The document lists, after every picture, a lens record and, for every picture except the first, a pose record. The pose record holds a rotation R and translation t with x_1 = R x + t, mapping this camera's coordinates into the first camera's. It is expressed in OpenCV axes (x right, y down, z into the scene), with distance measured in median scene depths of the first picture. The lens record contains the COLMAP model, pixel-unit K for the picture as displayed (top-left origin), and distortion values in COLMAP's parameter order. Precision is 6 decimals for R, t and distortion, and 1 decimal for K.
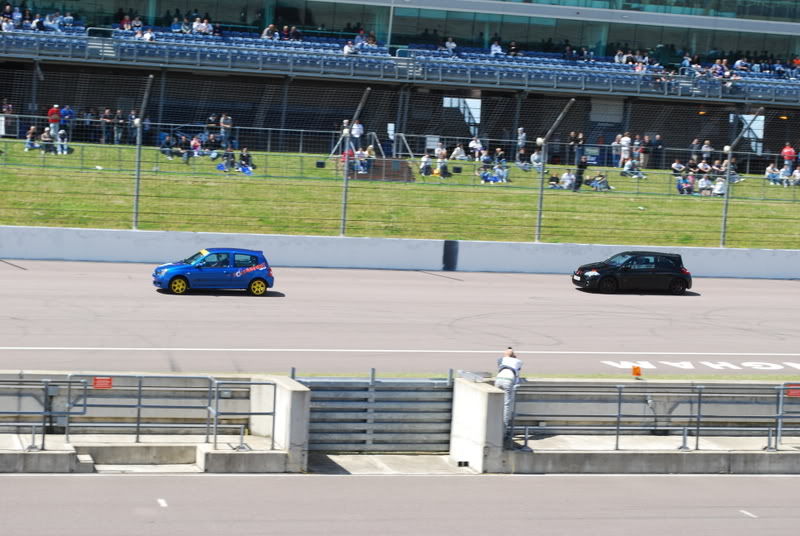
lens RADIAL K [[1808.7, 0, 398.4], [0, 1808.7, 259.0], [0, 0, 1]] dist [0.024014, 0.062505]
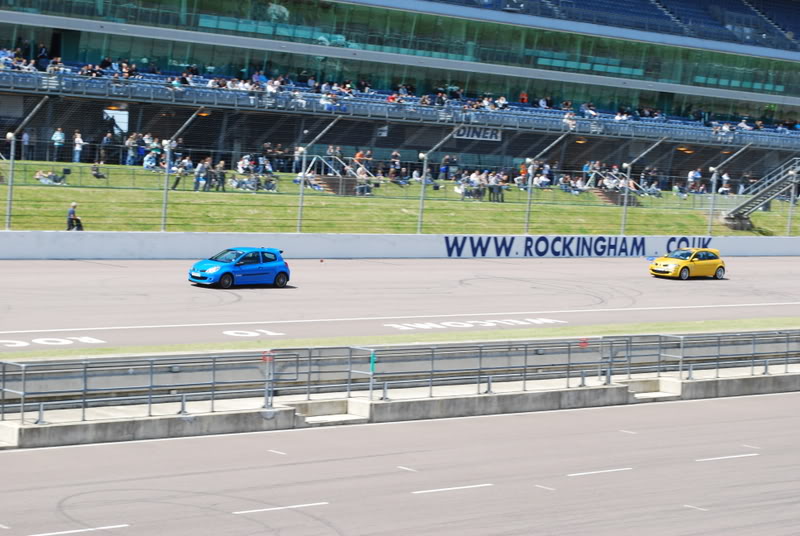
lens RADIAL K [[1808.7, 0, 398.4], [0, 1808.7, 259.0], [0, 0, 1]] dist [0.024014, 0.062505]
pose [[0.887076, -0.028014, 0.460772, -0.507694], [0.022678, 0.999596, 0.017114, -0.016427], [-0.461066, -0.004732, 0.887353, -0.144966]]
